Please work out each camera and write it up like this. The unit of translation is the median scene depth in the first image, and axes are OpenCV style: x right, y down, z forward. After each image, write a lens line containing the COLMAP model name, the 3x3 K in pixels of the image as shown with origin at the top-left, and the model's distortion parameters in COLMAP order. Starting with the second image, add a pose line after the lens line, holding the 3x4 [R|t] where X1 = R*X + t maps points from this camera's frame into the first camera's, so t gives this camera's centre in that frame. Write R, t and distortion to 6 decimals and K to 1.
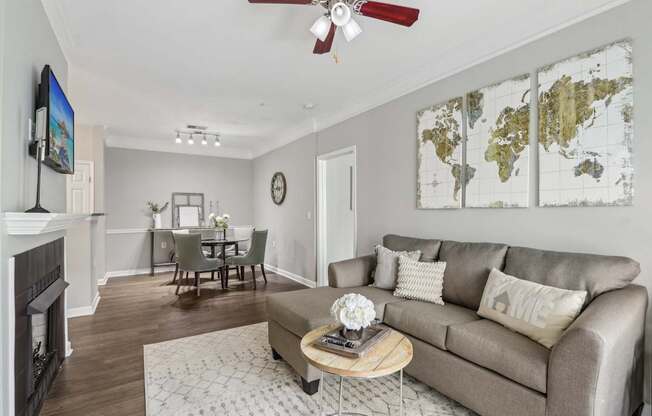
lens RADIAL K [[306.4, 0, 326.0], [0, 306.4, 208.0], [0, 0, 1]] dist [-0.016632, -0.000196]
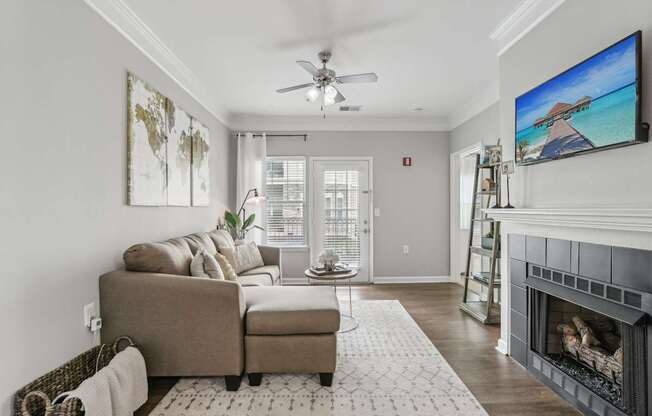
lens RADIAL K [[306.4, 0, 326.0], [0, 306.4, 208.0], [0, 0, 1]] dist [-0.016632, -0.000196]
pose [[-0.855286, 0.005314, 0.518129, -0.272312], [-0.002951, 0.999881, -0.015127, 0.010711], [-0.518147, -0.014467, -0.855169, 0.794466]]
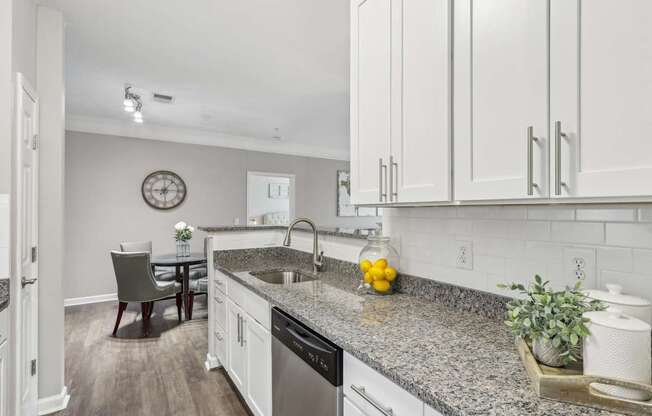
lens RADIAL K [[316.2, 0, 326.8], [0, 316.2, 215.3], [0, 0, 1]] dist [-0.013983, -0.000116]
pose [[0.016895, -0.002811, 0.999853, -1.094990], [-0.013674, 0.999902, 0.003043, -0.006532], [-0.999764, -0.013723, 0.016855, 0.602590]]
